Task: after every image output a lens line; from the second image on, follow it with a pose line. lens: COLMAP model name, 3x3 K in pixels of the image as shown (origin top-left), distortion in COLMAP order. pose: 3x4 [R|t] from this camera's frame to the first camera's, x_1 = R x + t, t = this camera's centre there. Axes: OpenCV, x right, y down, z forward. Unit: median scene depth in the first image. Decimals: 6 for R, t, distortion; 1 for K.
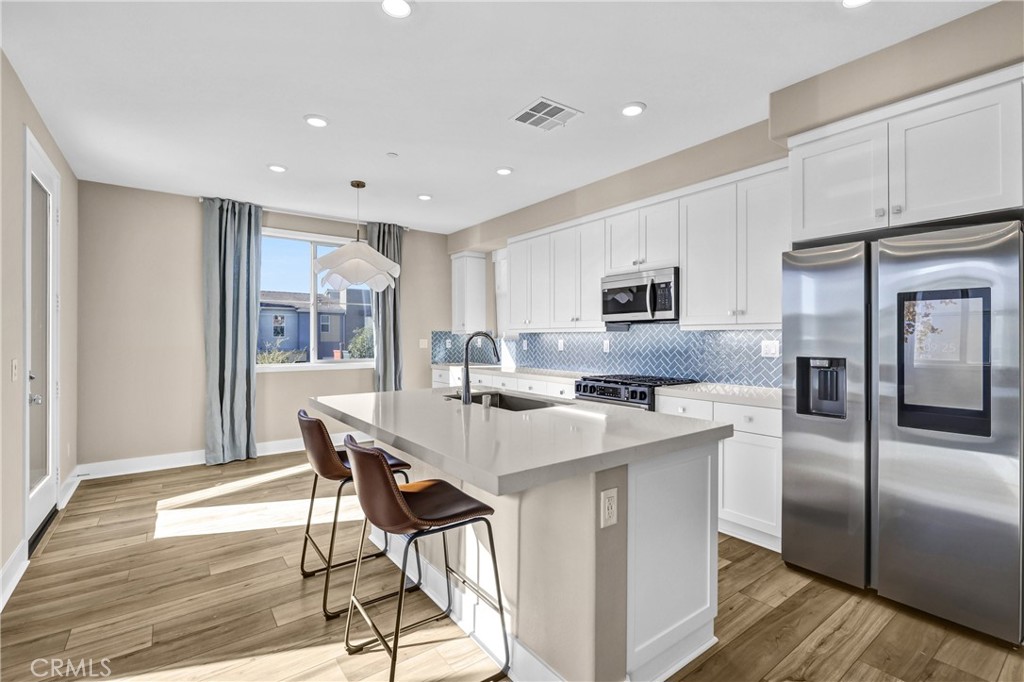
lens RADIAL K [[463.4, 0, 515.8], [0, 463.4, 337.8], [0, 0, 1]] dist [0.000088, -0.000526]
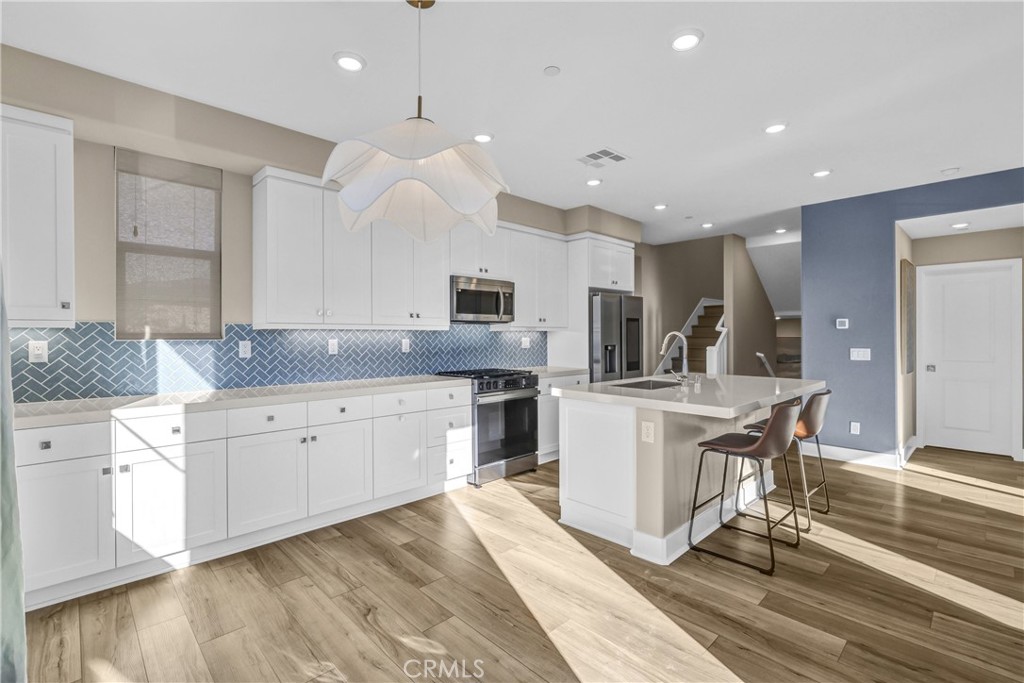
lens RADIAL K [[463.4, 0, 515.8], [0, 463.4, 338.4], [0, 0, 1]] dist [0.000088, -0.000526]
pose [[-0.130858, -0.007354, 0.991374, -0.878352], [0.002151, 0.999968, 0.007702, -0.003250], [-0.991399, 0.003140, -0.130838, 1.071421]]
